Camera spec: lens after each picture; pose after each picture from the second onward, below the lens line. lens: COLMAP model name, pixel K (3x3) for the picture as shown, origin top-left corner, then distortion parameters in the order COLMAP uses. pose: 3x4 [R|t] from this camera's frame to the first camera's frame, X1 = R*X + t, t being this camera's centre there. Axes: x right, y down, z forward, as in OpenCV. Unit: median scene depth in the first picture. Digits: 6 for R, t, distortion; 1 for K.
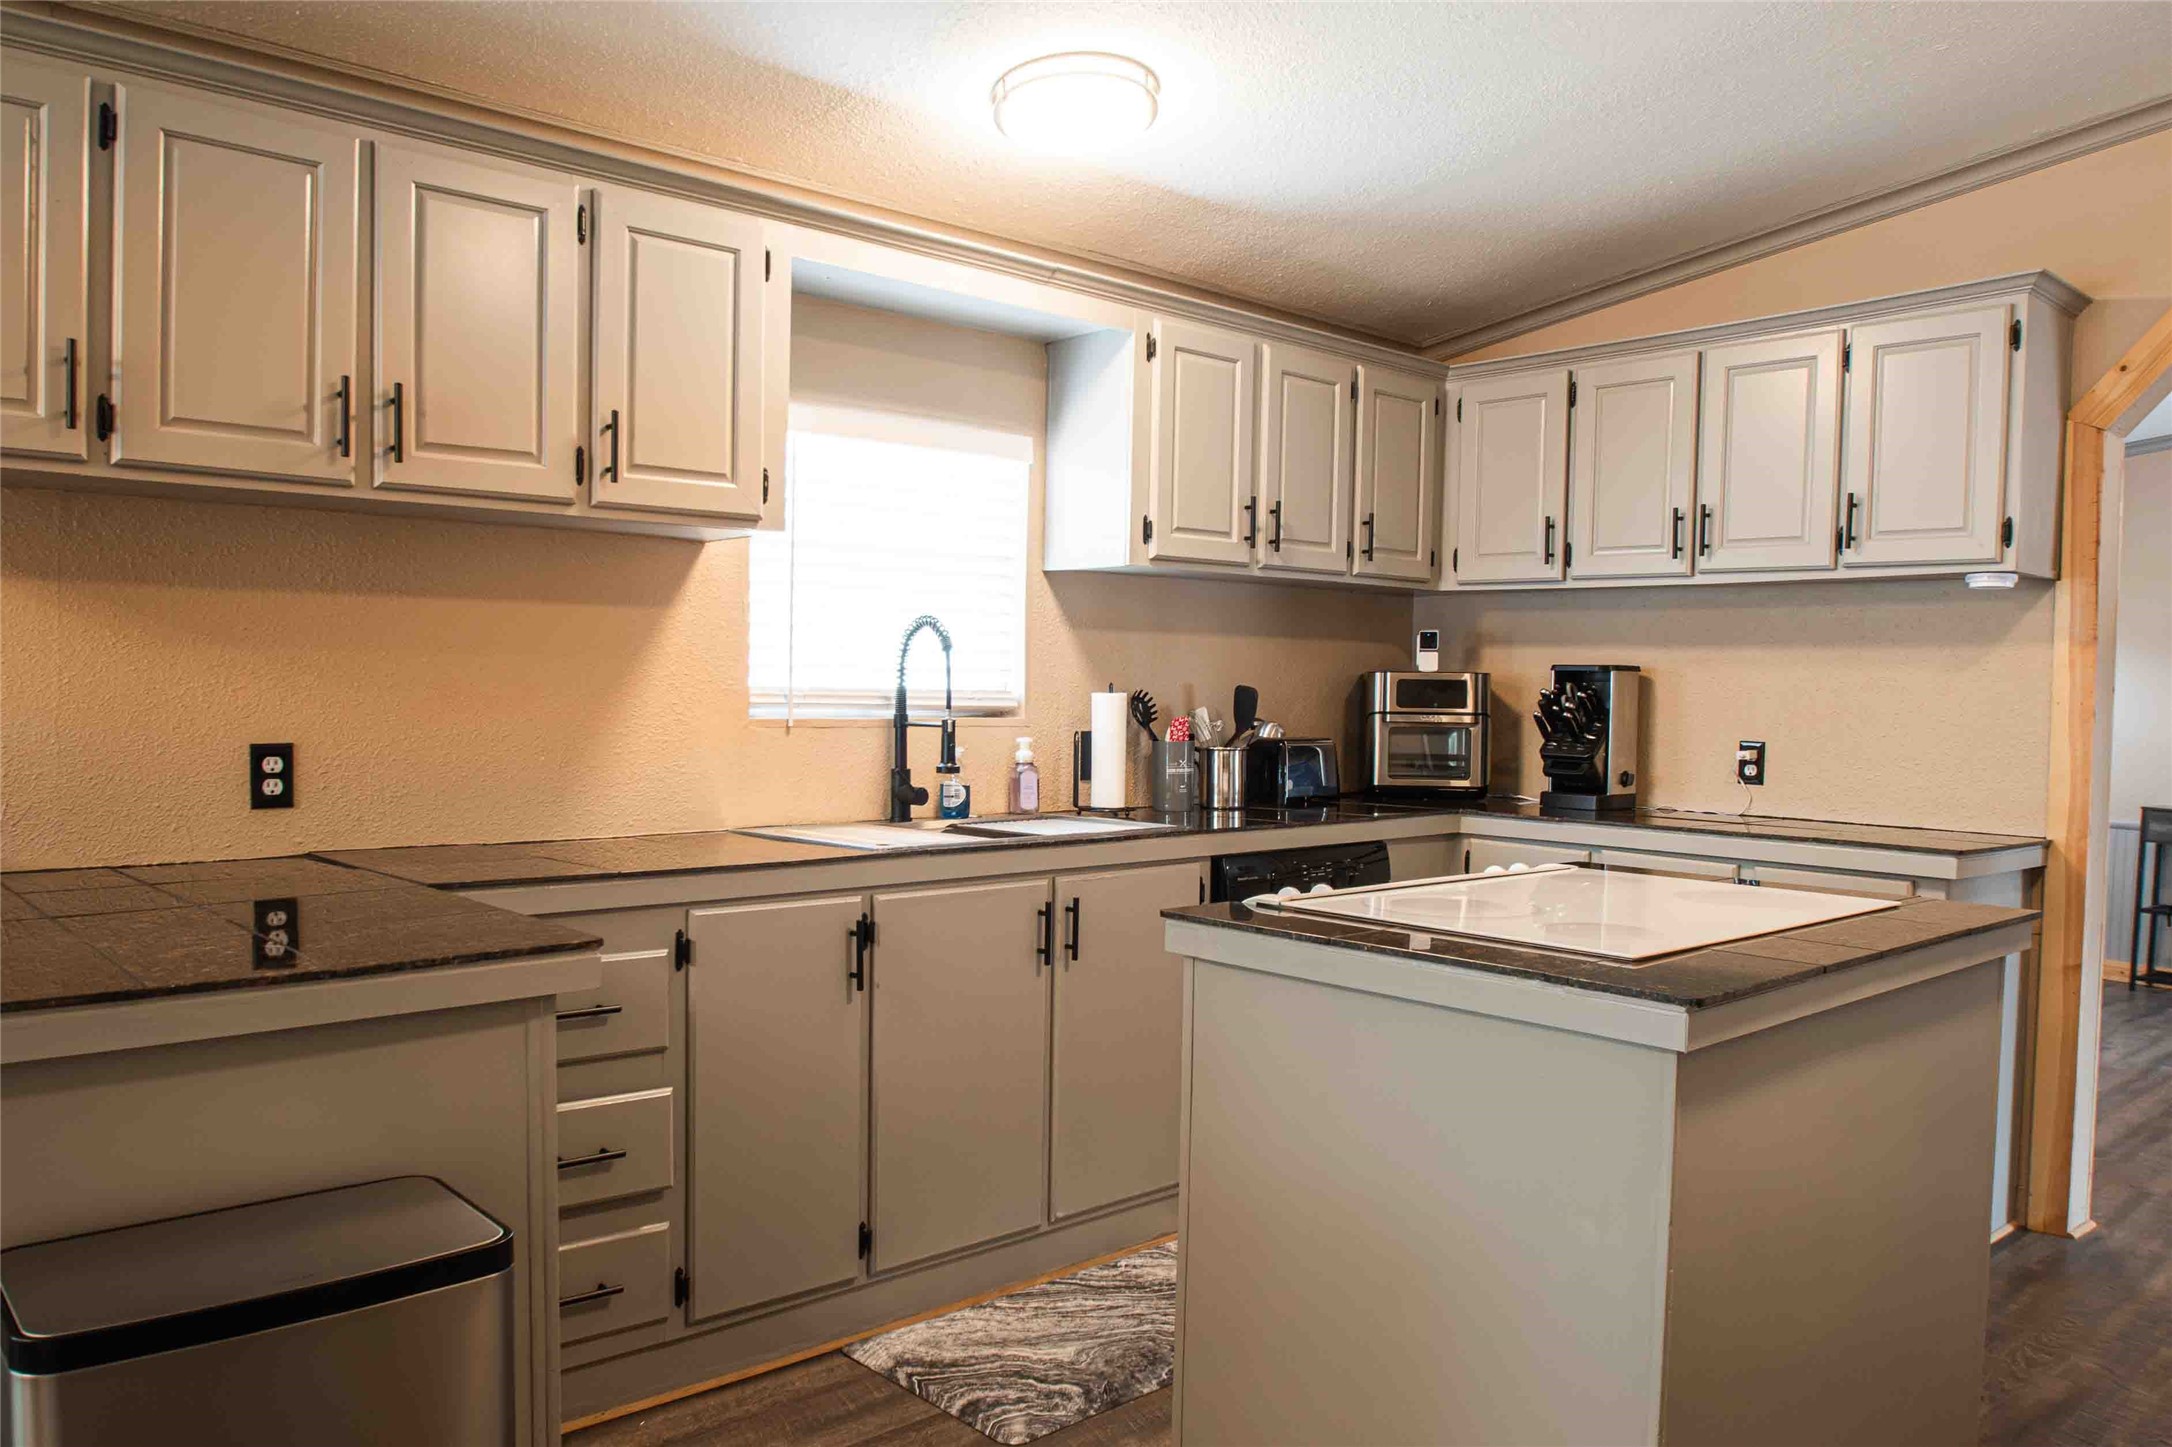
lens RADIAL K [[1557.7, 0, 1092.3], [0, 1557.7, 751.5], [0, 0, 1]] dist [-0.052607, -0.001550]
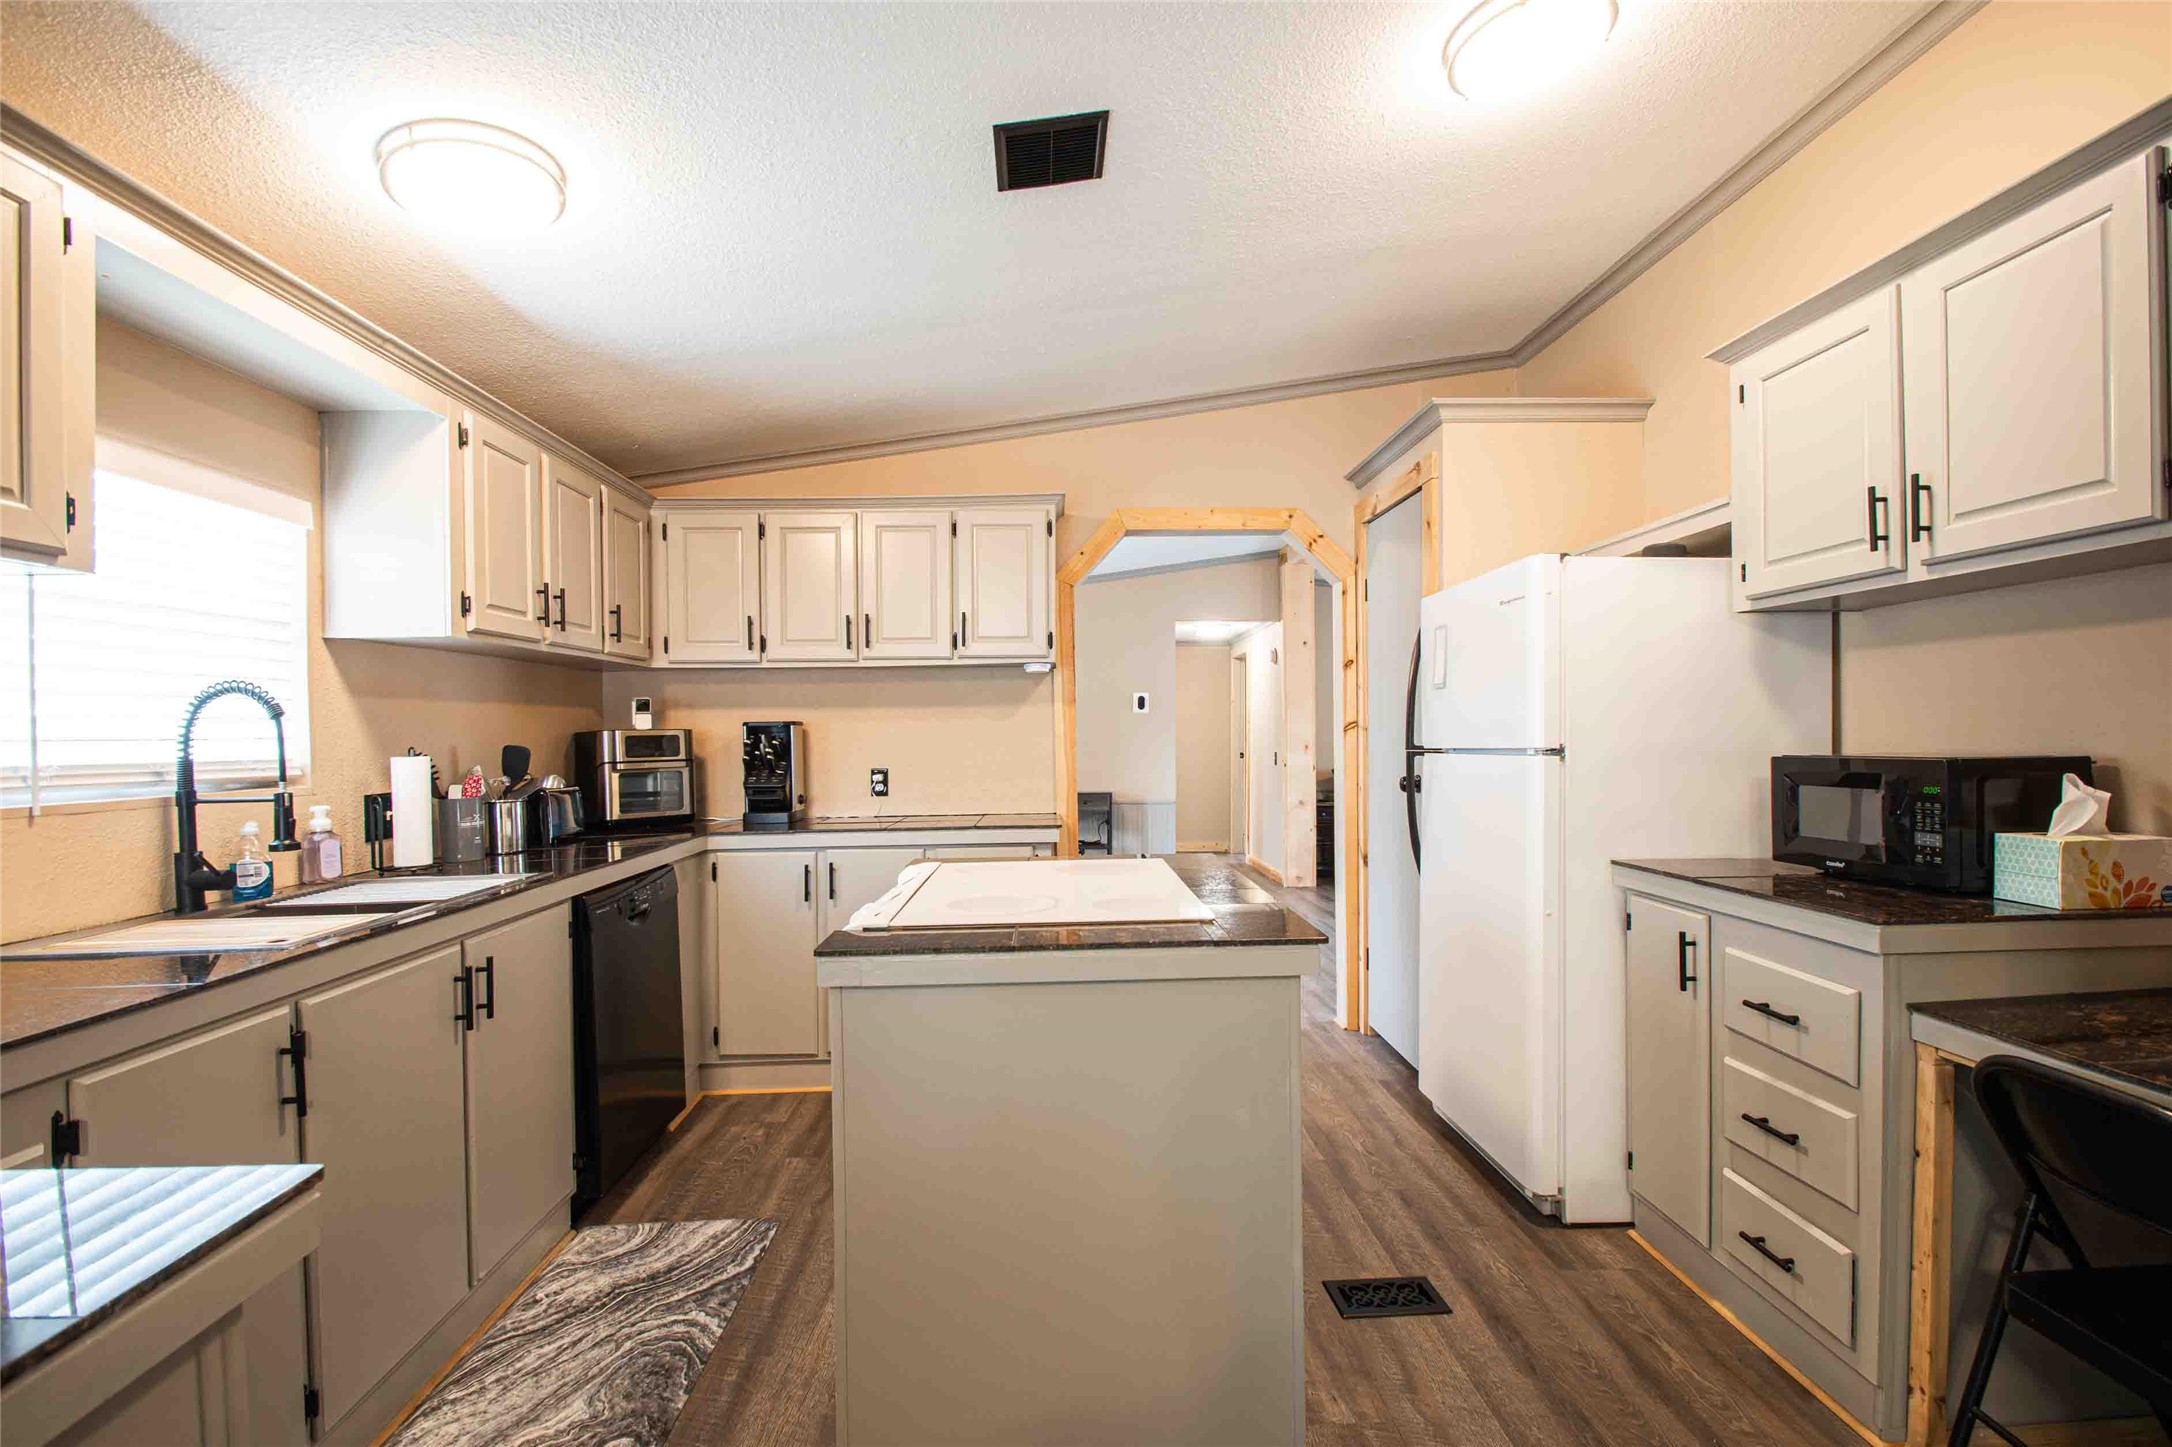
lens RADIAL K [[962.2, 0, 1078.3], [0, 962.2, 741.8], [0, 0, 1]] dist [0.013225, -0.017969]
pose [[0.643089, -0.033994, 0.765037, -0.198850], [0.060538, 0.998144, -0.006537, -0.016168], [-0.763395, 0.050517, 0.643953, 0.237399]]
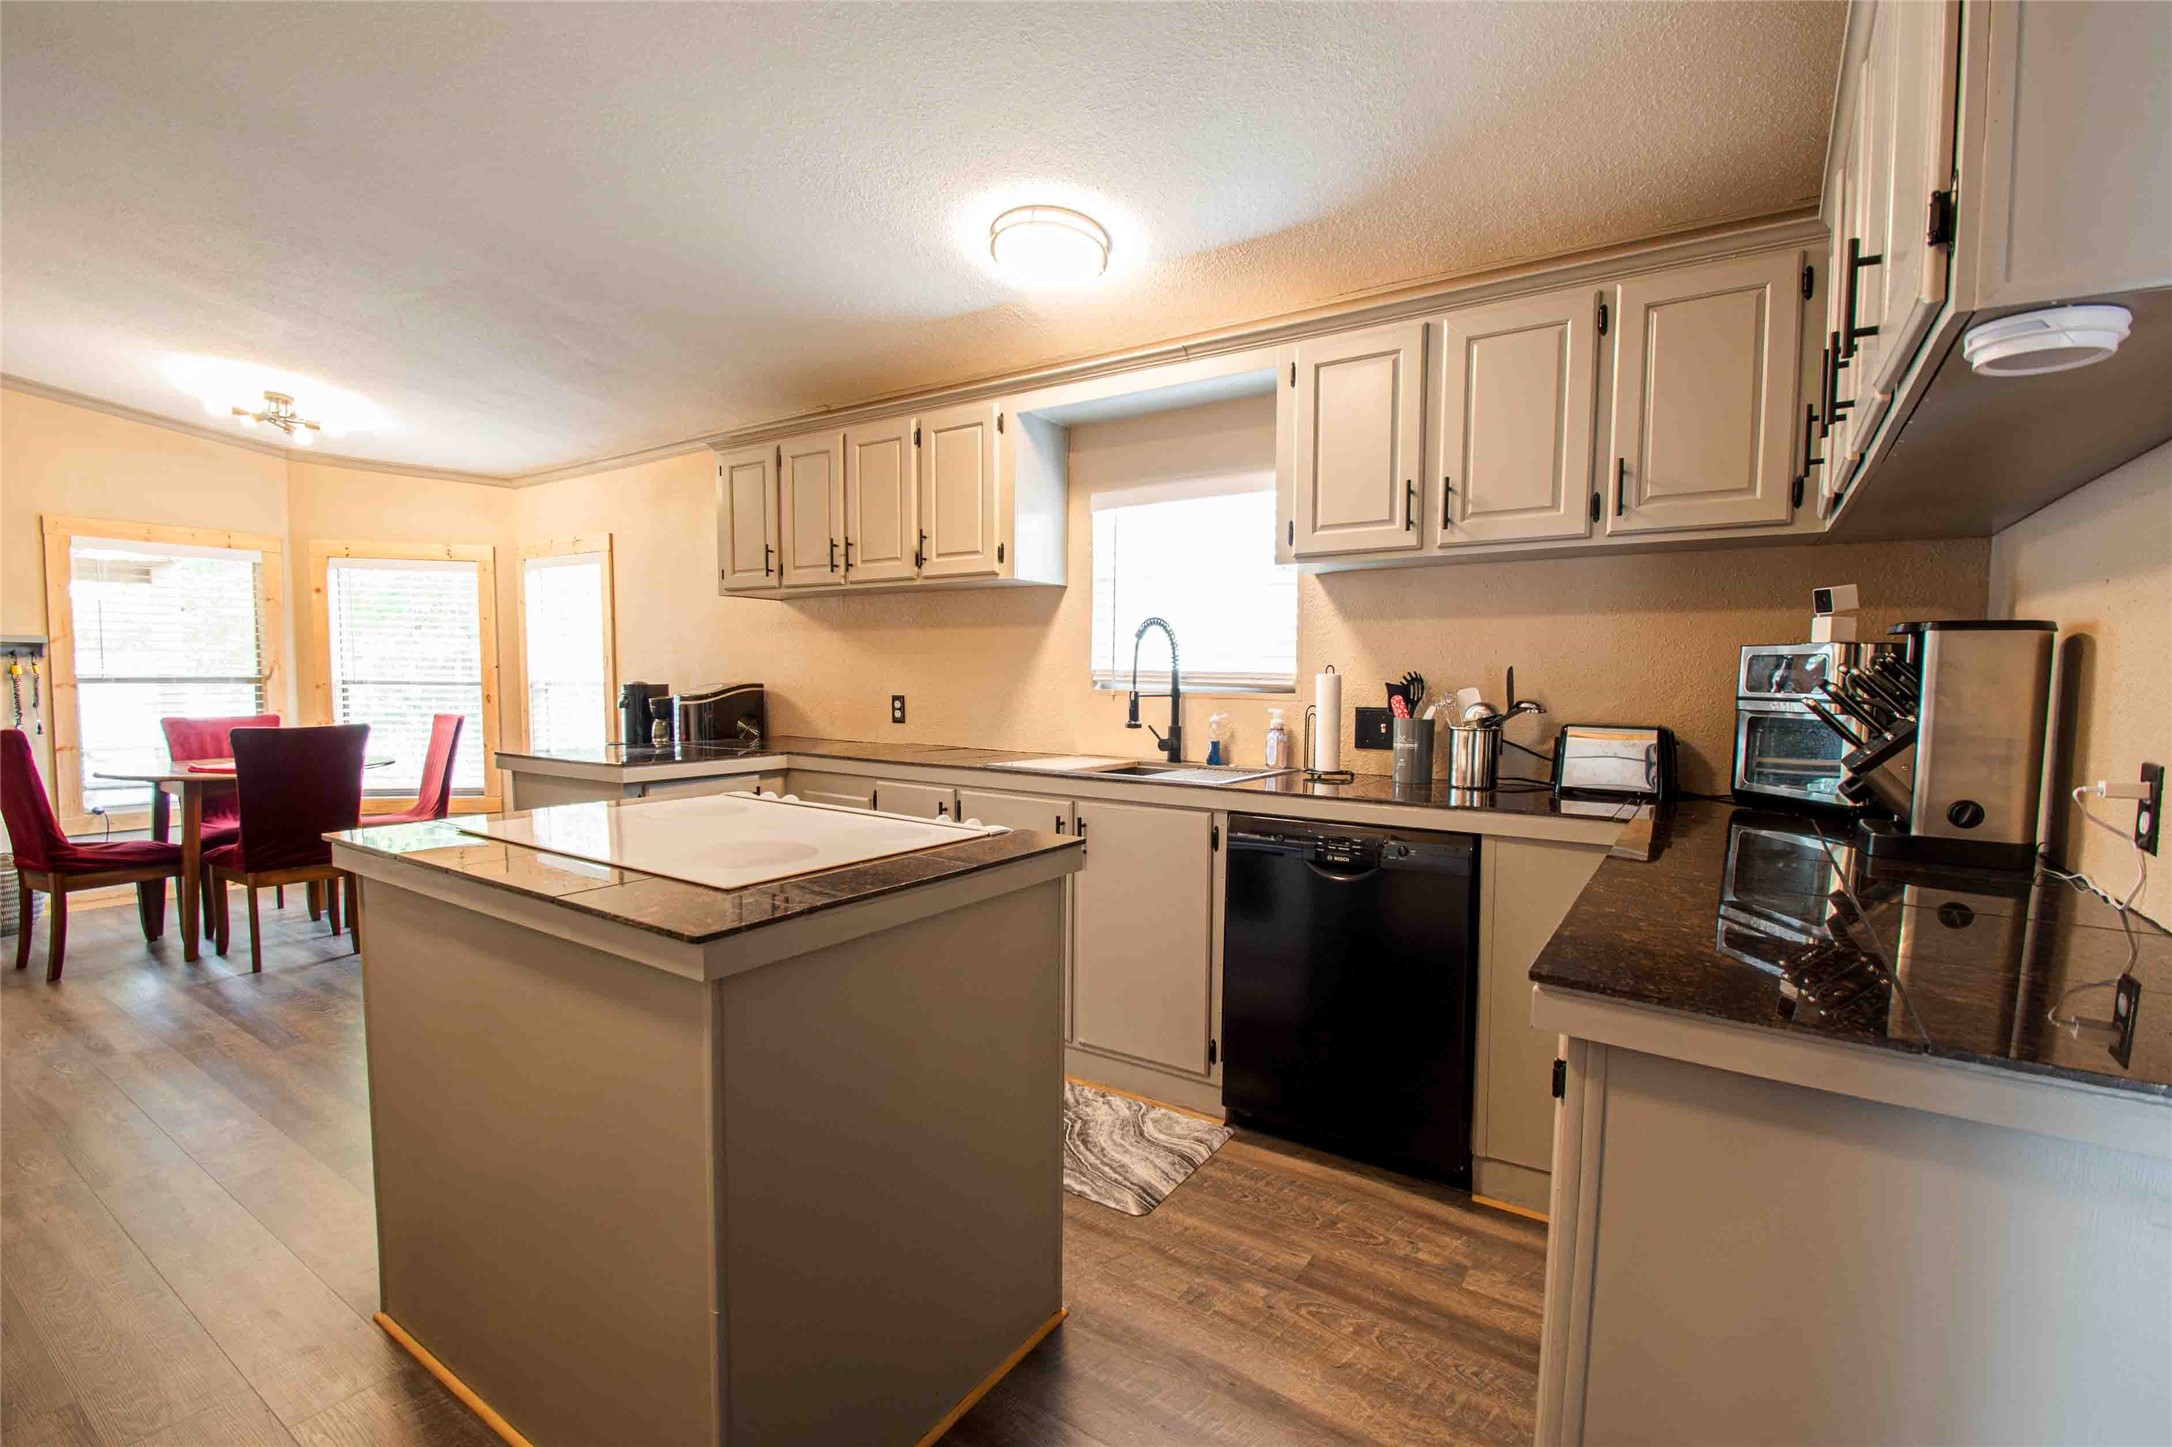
lens RADIAL K [[962.2, 0, 1078.3], [0, 962.2, 741.8], [0, 0, 1]] dist [0.013225, -0.017969]
pose [[0.241122, 0.057588, -0.968785, 0.680342], [-0.046233, 0.997786, 0.047804, -0.012233], [0.969393, 0.033263, 0.243251, 0.646604]]
